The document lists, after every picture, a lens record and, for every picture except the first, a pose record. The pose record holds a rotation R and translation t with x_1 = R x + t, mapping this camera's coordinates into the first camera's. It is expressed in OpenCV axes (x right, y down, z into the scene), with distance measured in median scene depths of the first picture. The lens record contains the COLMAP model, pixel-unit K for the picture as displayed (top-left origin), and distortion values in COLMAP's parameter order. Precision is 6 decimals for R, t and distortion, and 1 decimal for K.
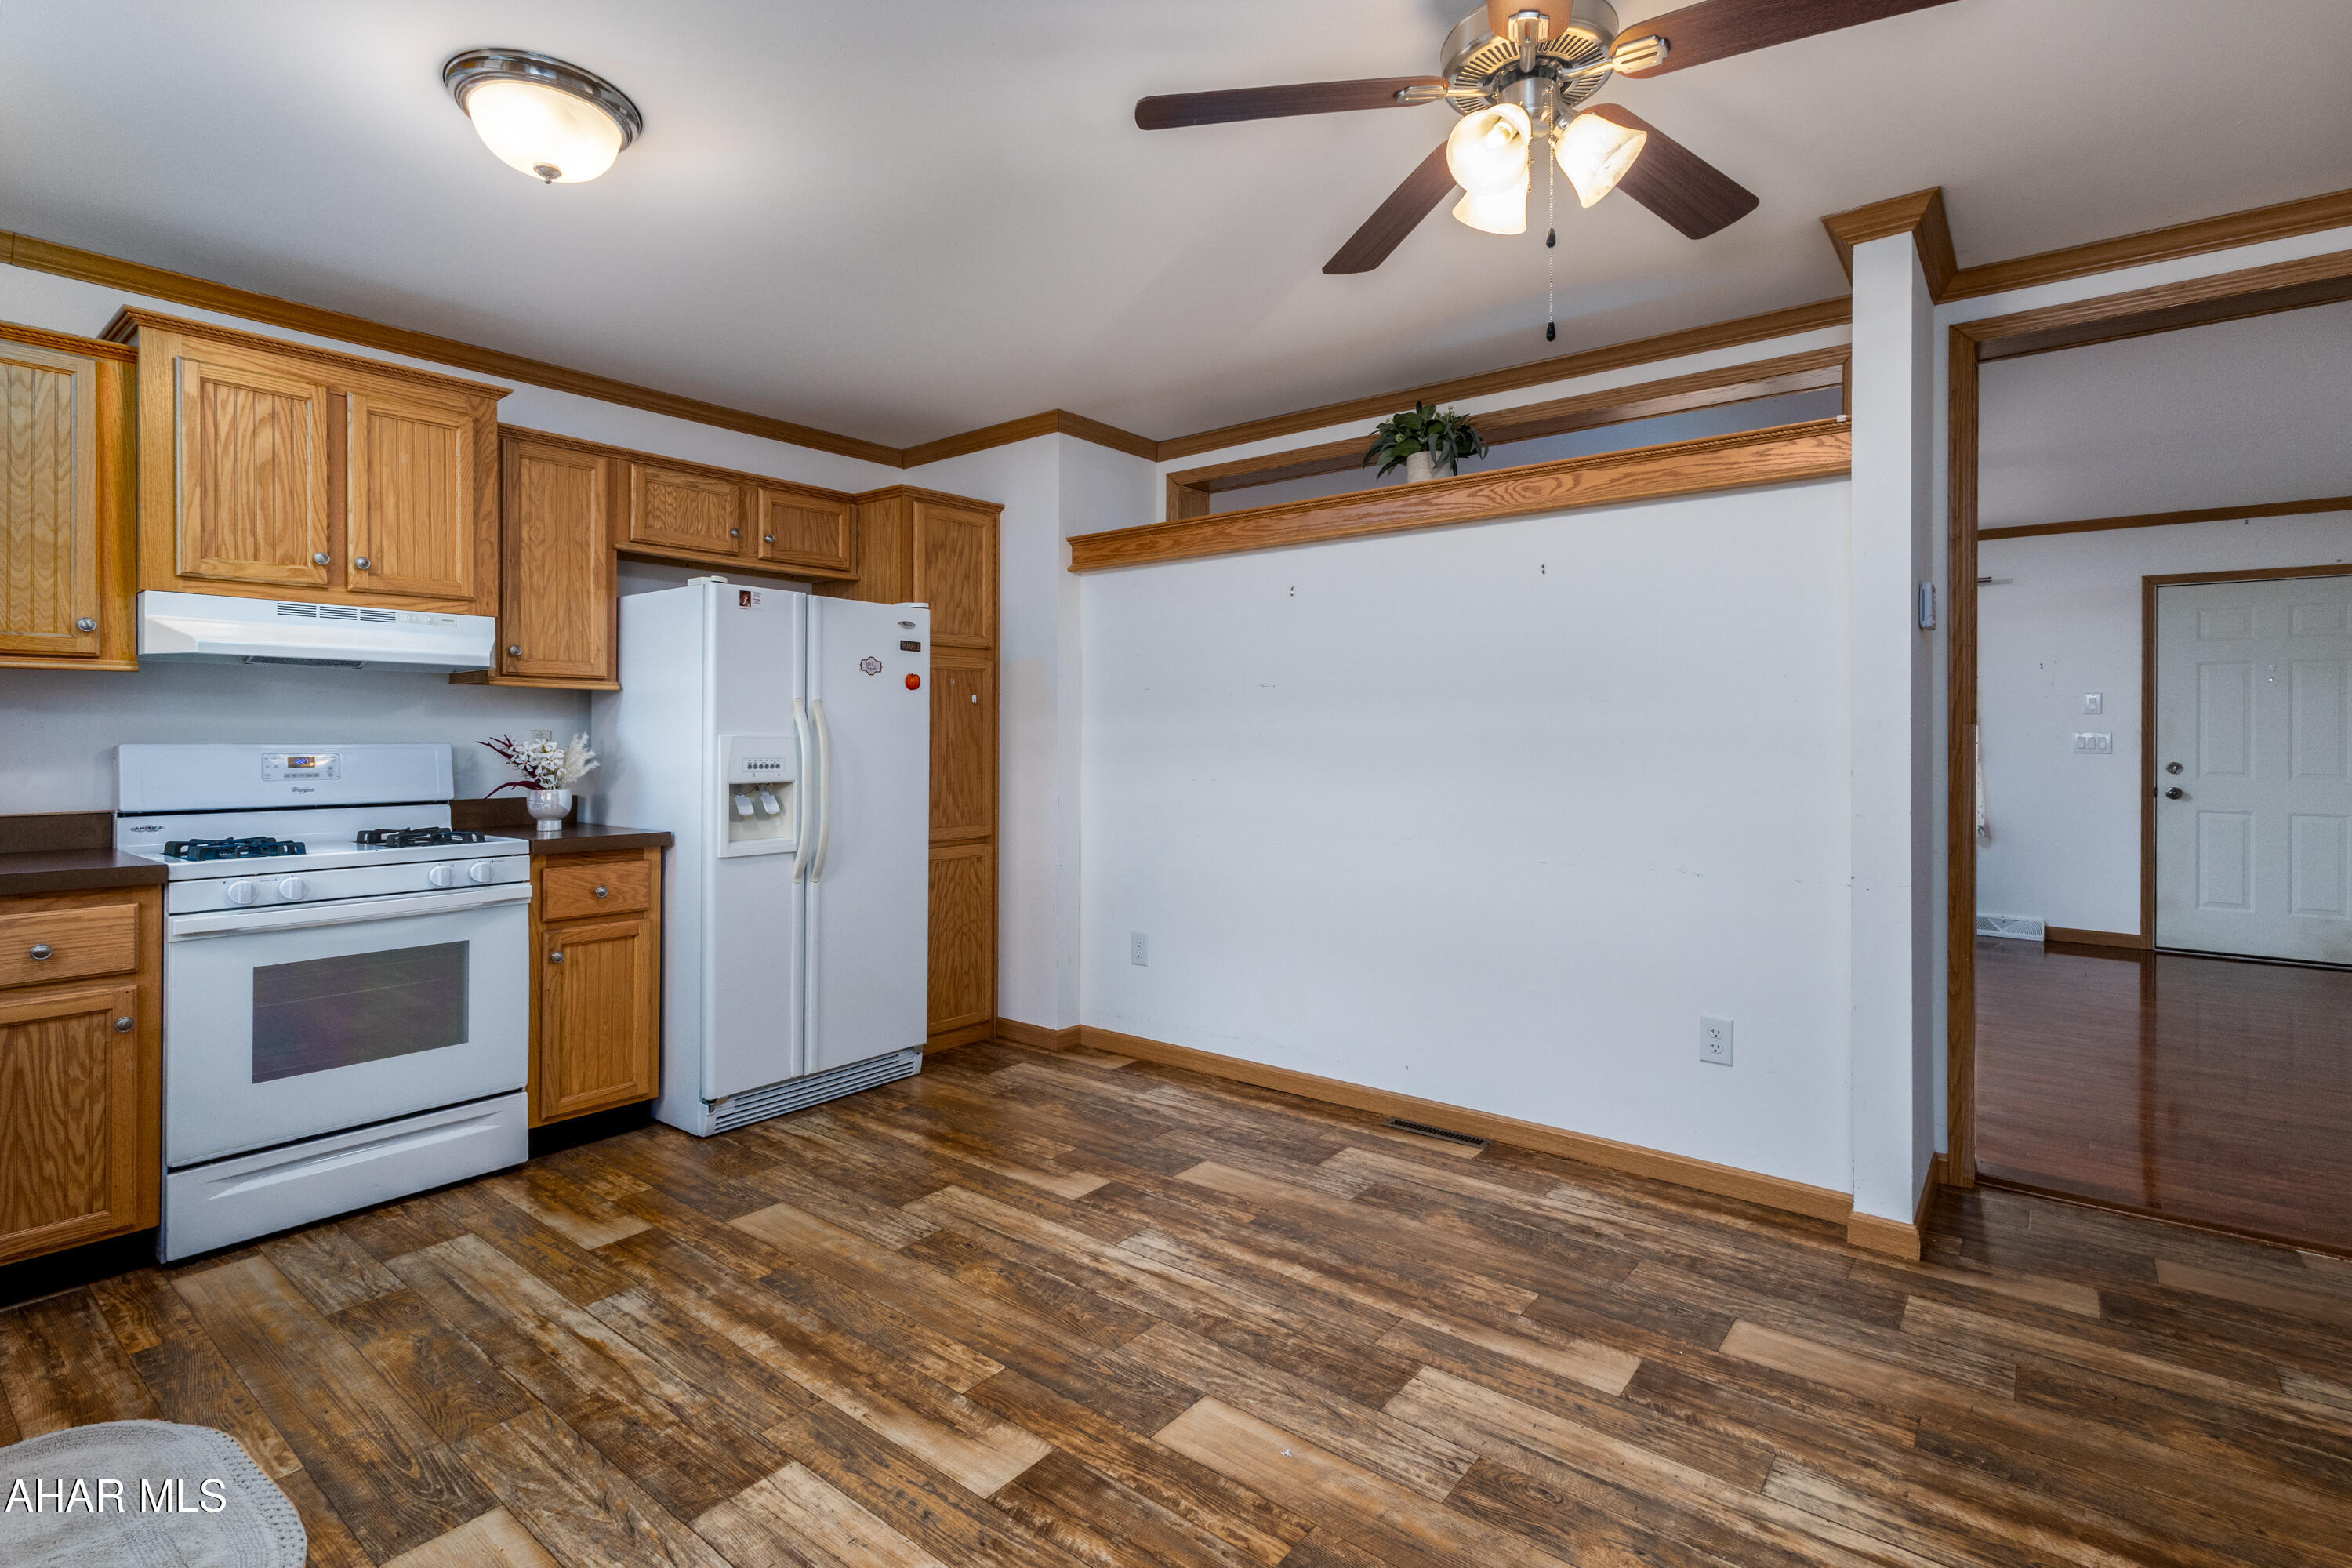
lens RADIAL K [[1107.4, 0, 1167.3], [0, 1107.4, 736.7], [0, 0, 1]] dist [0.008423, 0.000276]
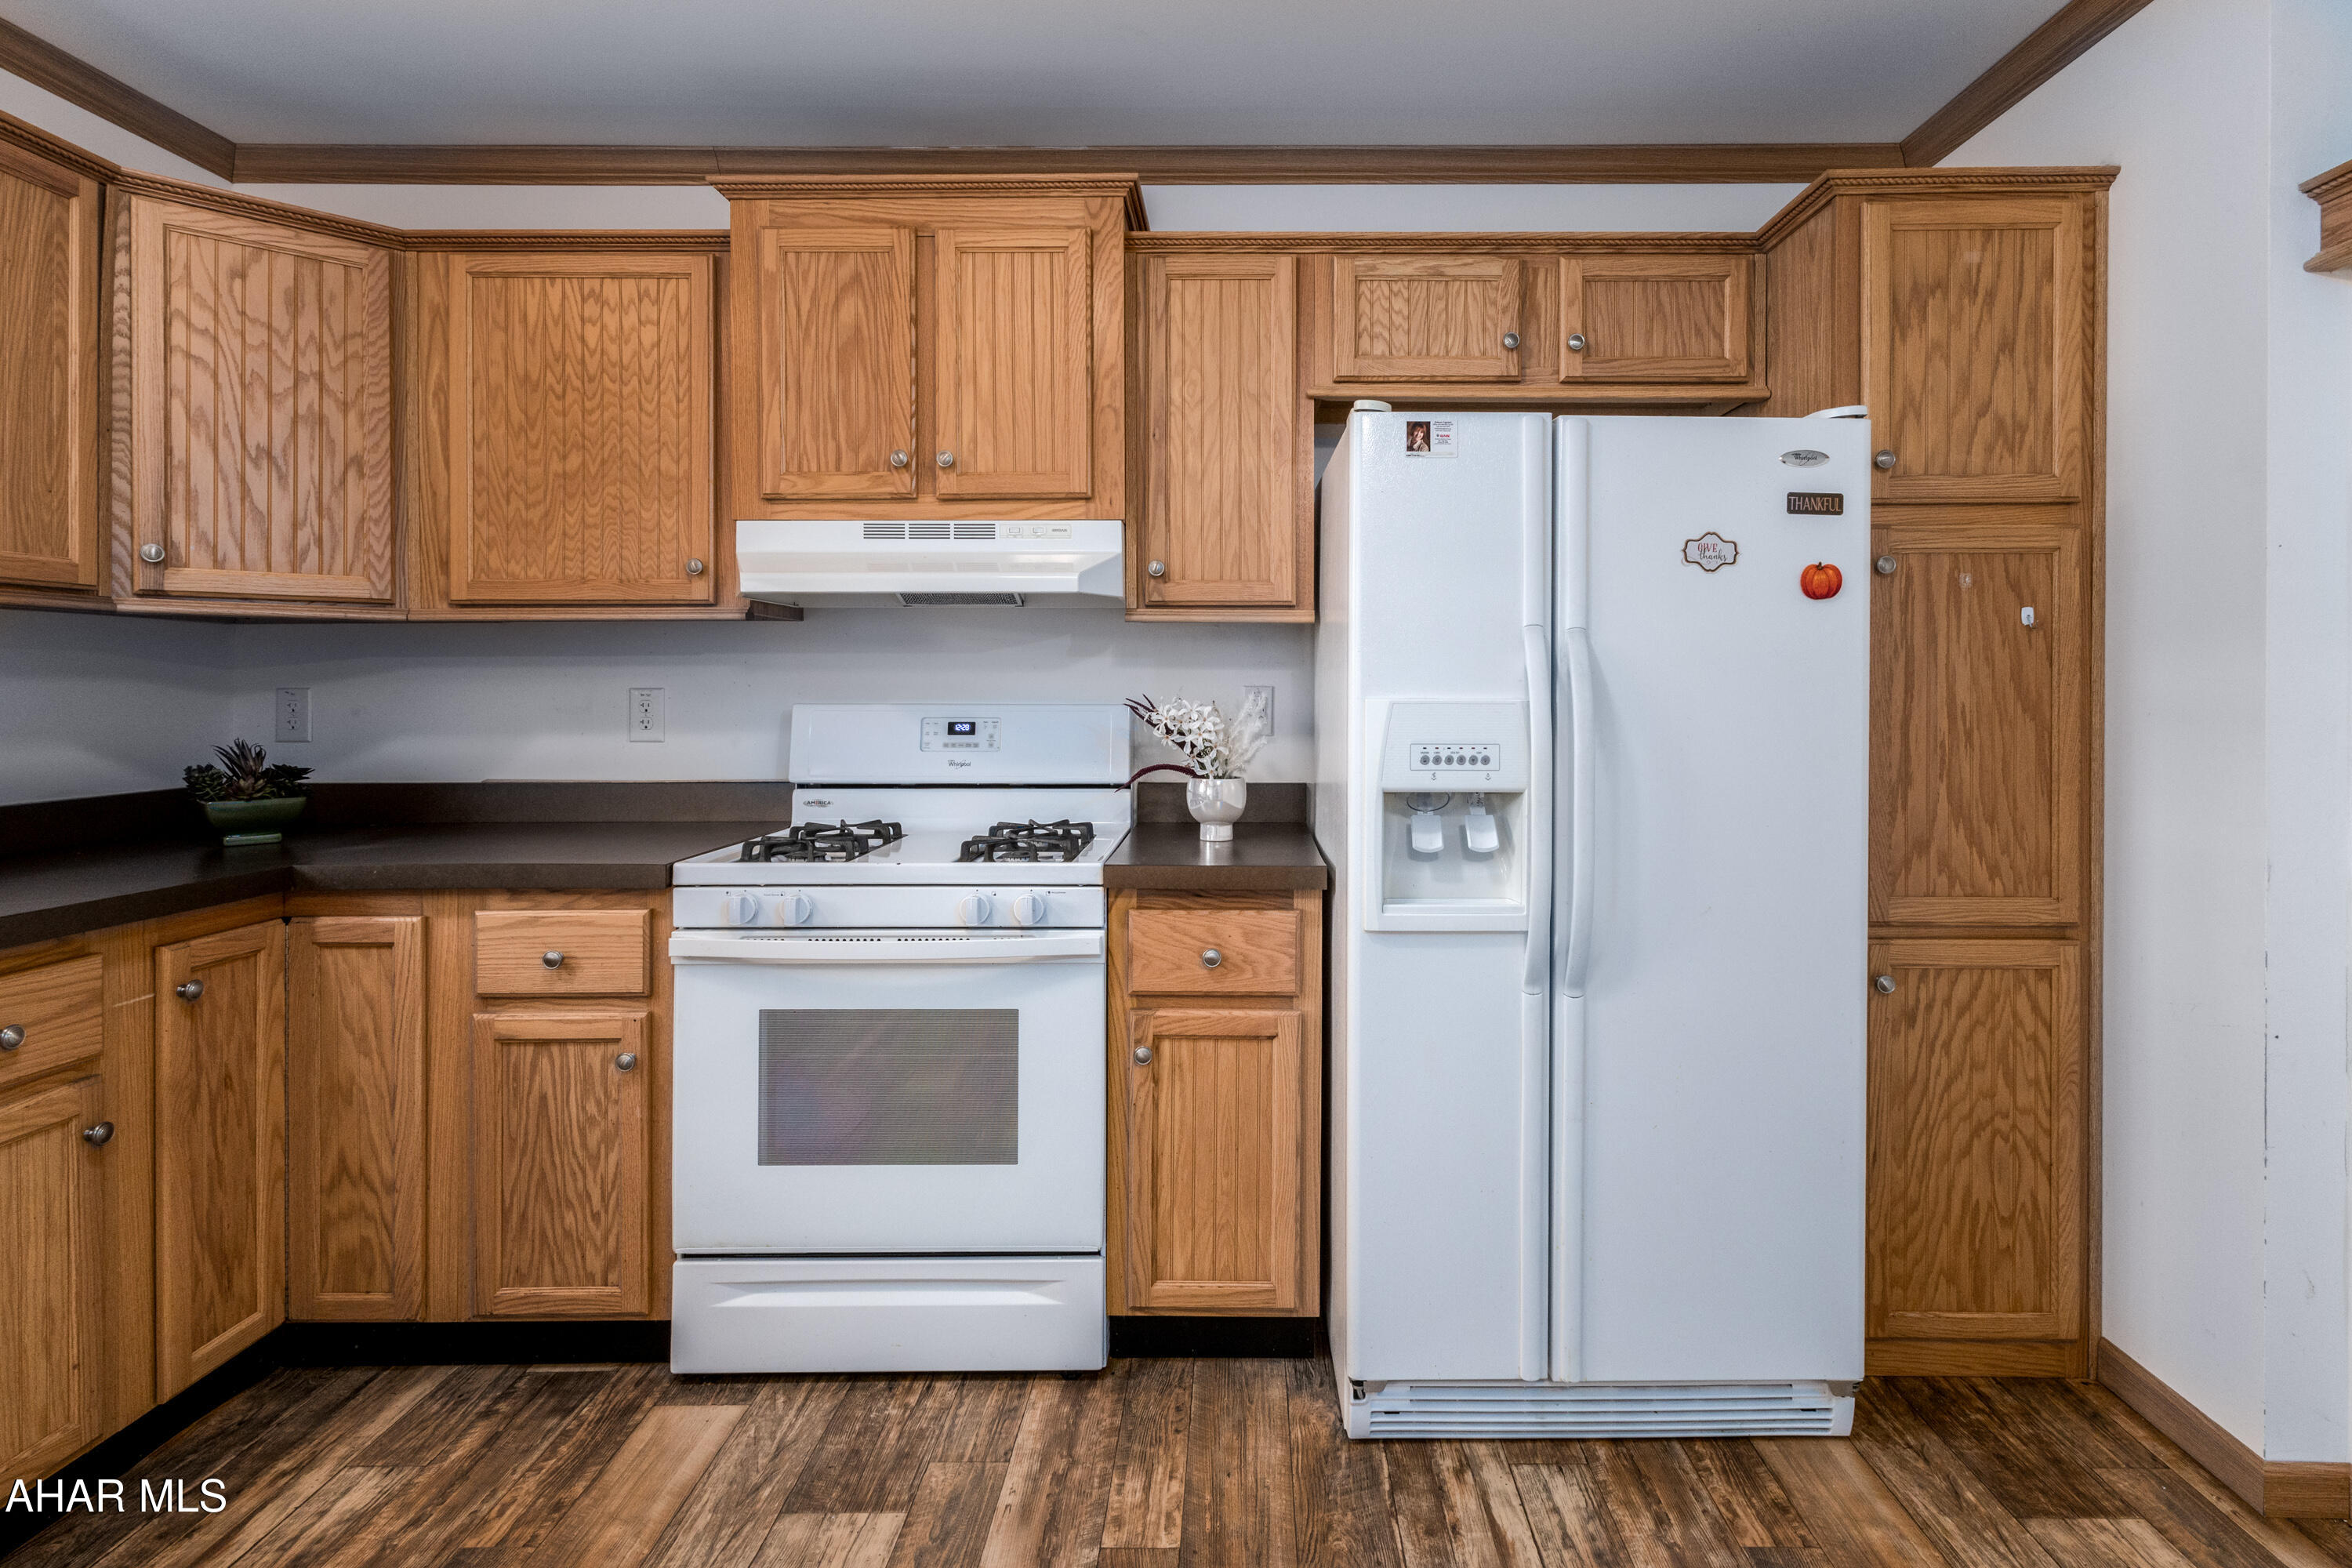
lens RADIAL K [[1176.6, 0, 1259.3], [0, 1176.6, 682.8], [0, 0, 1]] dist [0.006935, 0.000660]
pose [[0.628735, 0.002388, -0.777616, 0.002748], [-0.000009, 0.999995, 0.003063, -0.011890], [0.777620, -0.001919, 0.628732, 0.645873]]
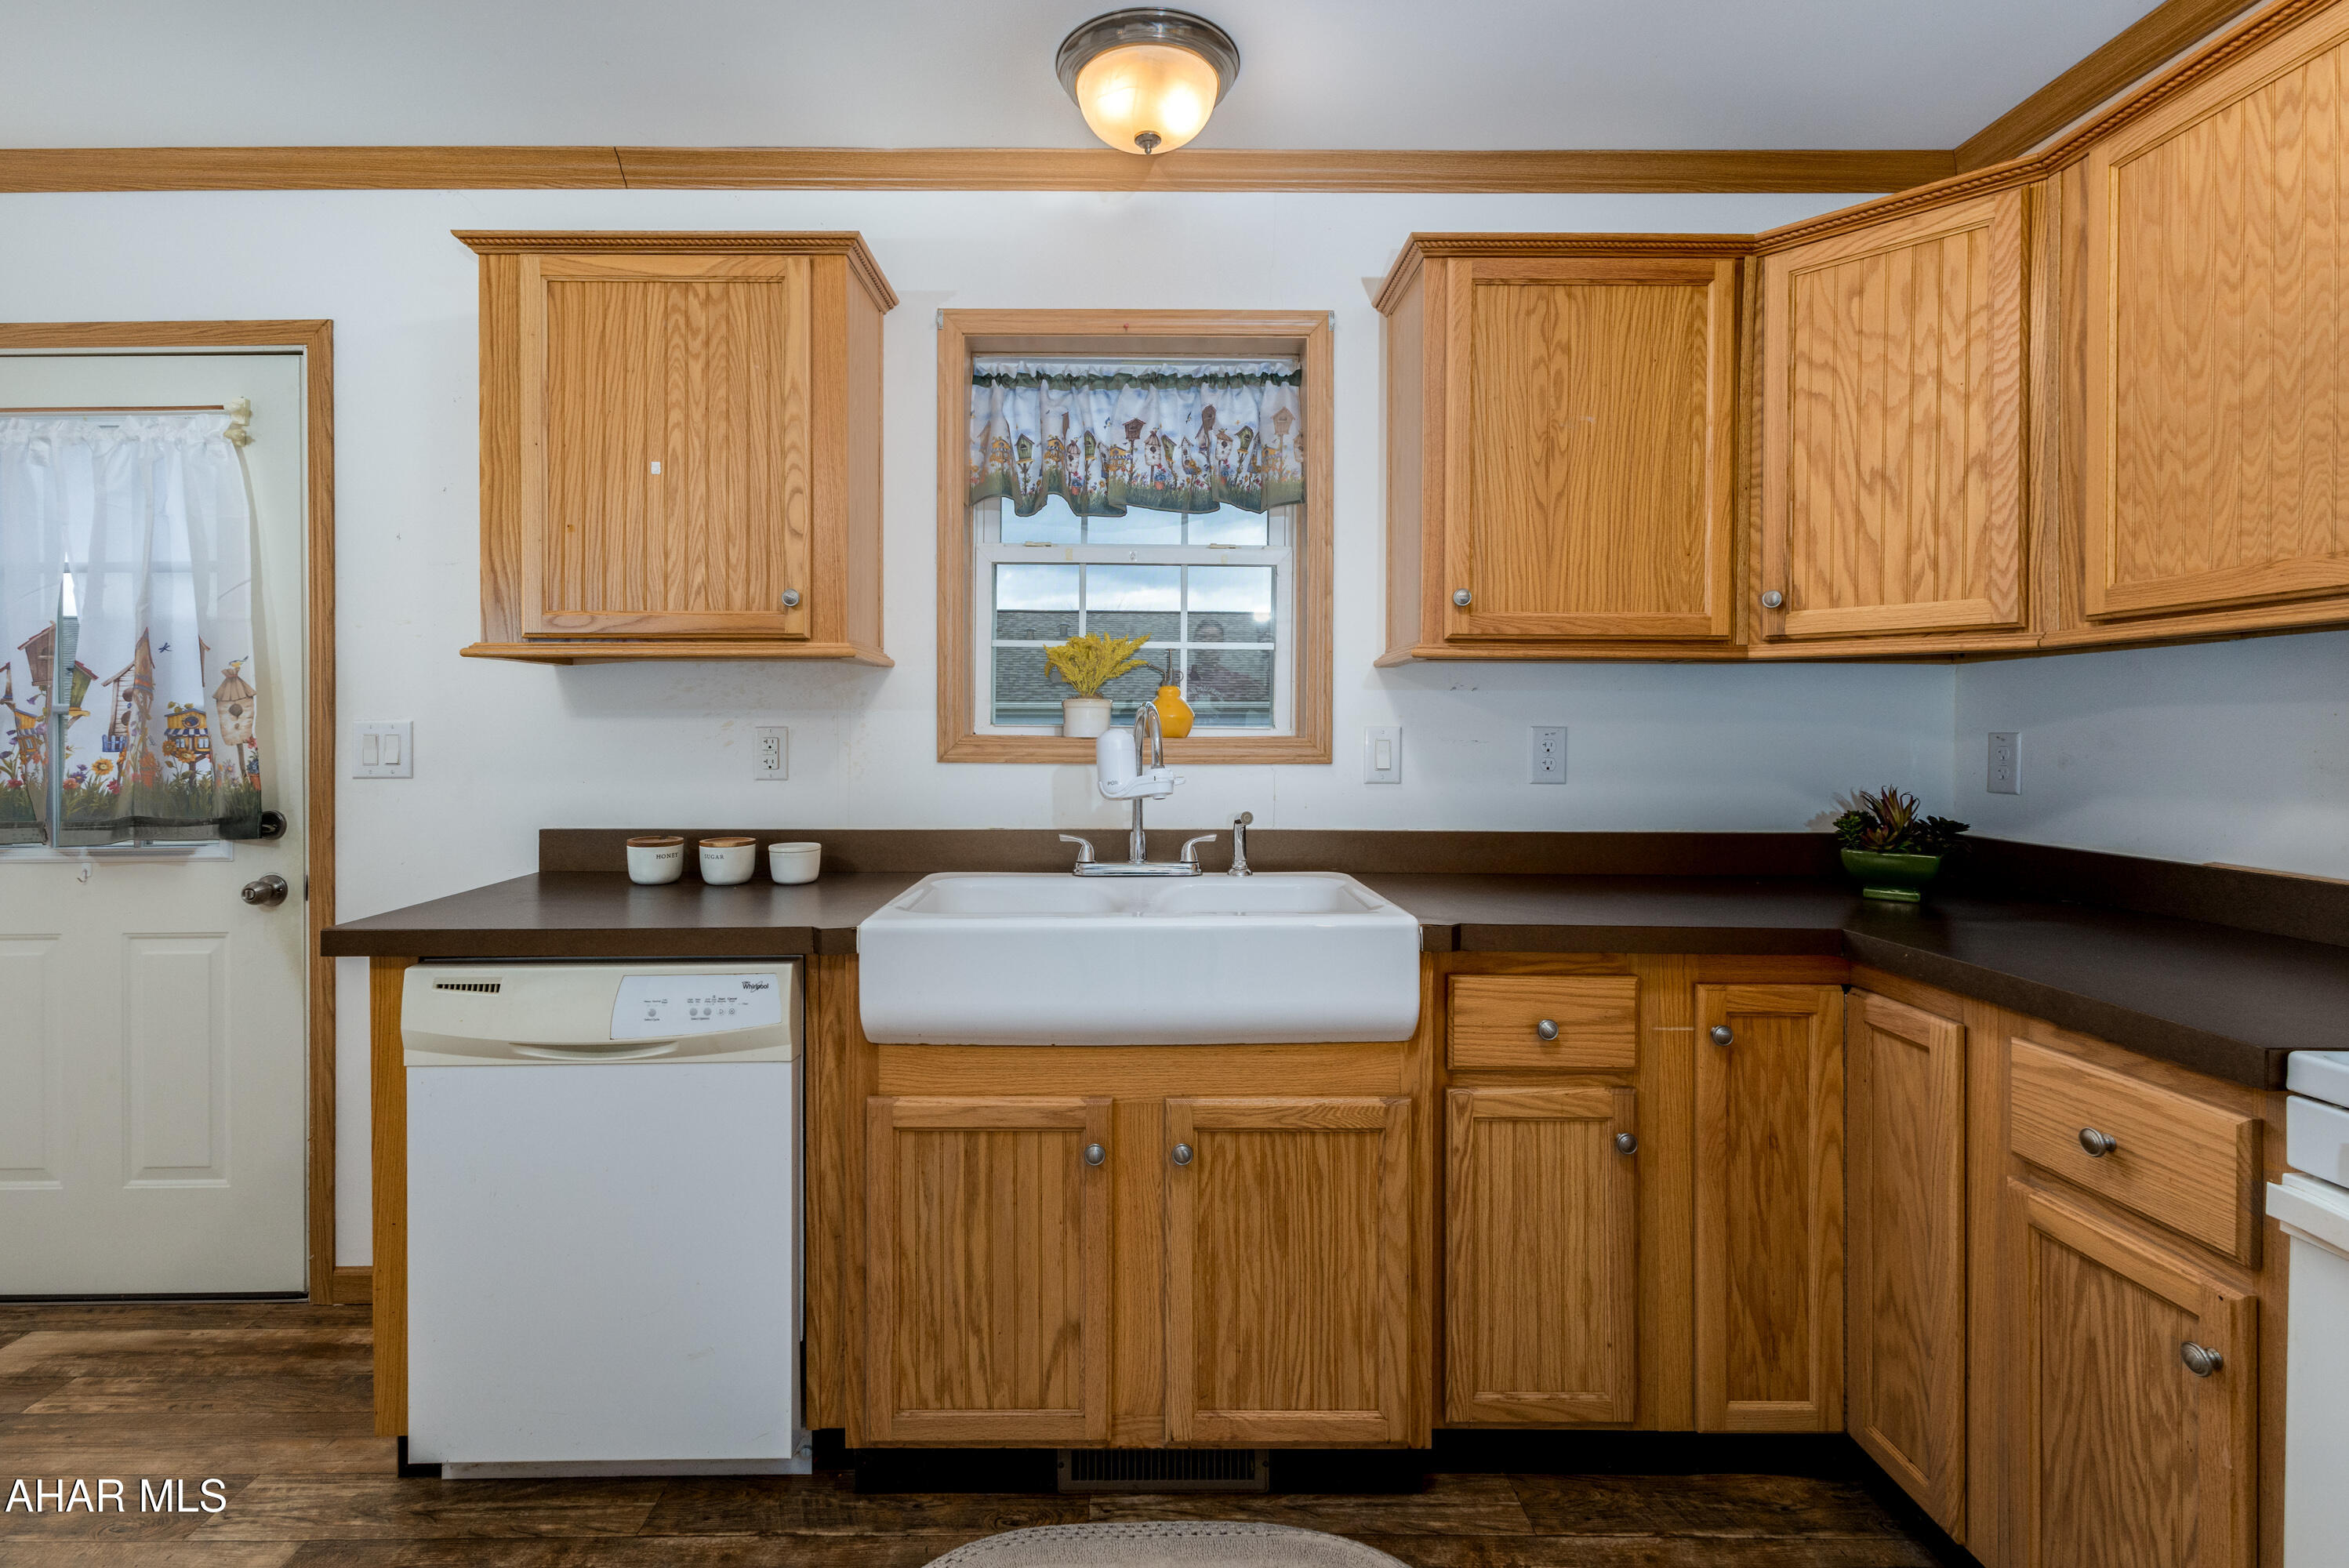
lens RADIAL K [[1115.1, 0, 1121.1], [0, 1115.1, 730.1], [0, 0, 1]] dist [0.004132, -0.000047]
pose [[-0.788164, 0.002497, -0.615460, -0.218593], [0.000972, 0.999996, 0.002813, -0.009746], [0.615464, 0.001618, -0.788163, 0.858501]]
